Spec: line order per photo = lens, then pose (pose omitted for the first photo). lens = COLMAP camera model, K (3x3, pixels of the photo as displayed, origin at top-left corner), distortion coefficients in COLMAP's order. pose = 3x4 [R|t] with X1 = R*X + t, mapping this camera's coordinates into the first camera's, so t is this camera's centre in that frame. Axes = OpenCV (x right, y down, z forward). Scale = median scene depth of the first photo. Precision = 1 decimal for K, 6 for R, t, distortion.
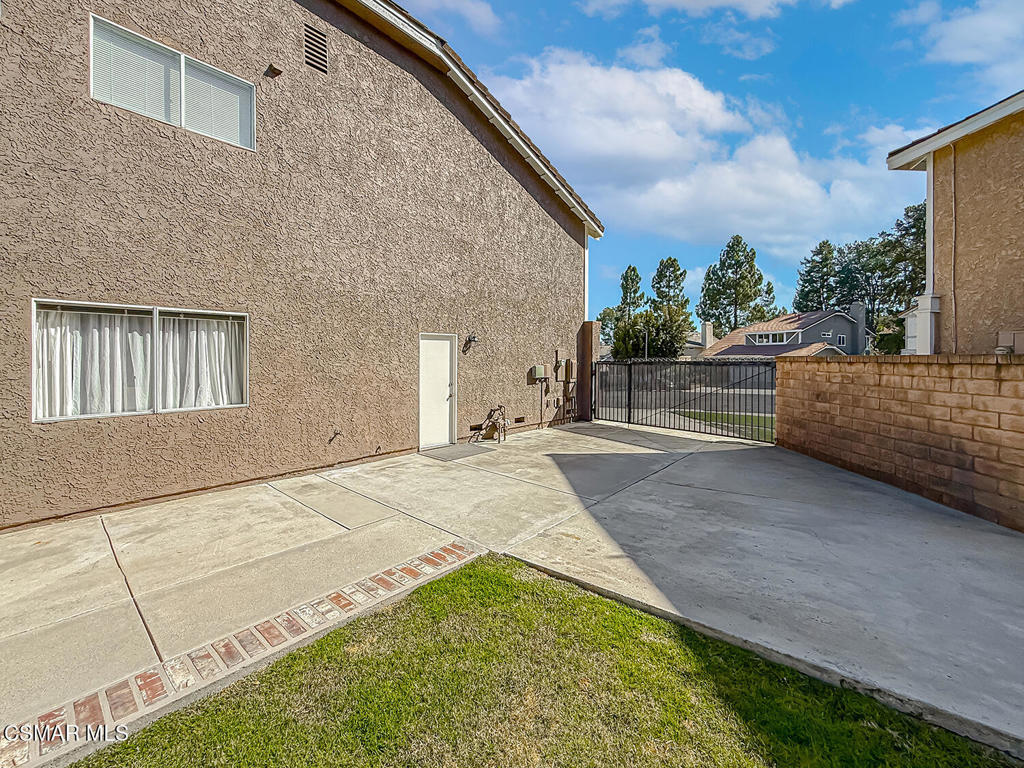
lens RADIAL K [[431.0, 0, 512.1], [0, 431.0, 367.6], [0, 0, 1]] dist [0.001680, 0.000070]
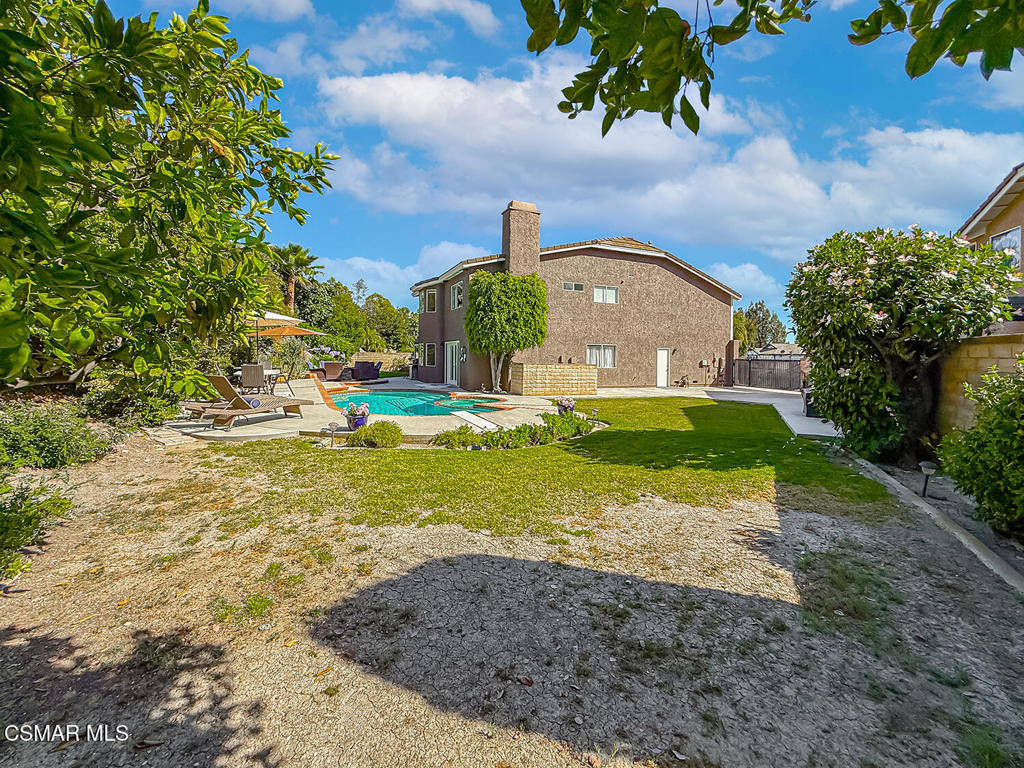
lens RADIAL K [[421.4, 0, 516.8], [0, 421.4, 364.3], [0, 0, 1]] dist [0.000725, 0.000192]
pose [[0.903805, 0.025711, -0.427172, 0.107918], [-0.024091, 0.999667, 0.009198, 0.020010], [0.427266, 0.001978, 0.904124, -1.410071]]
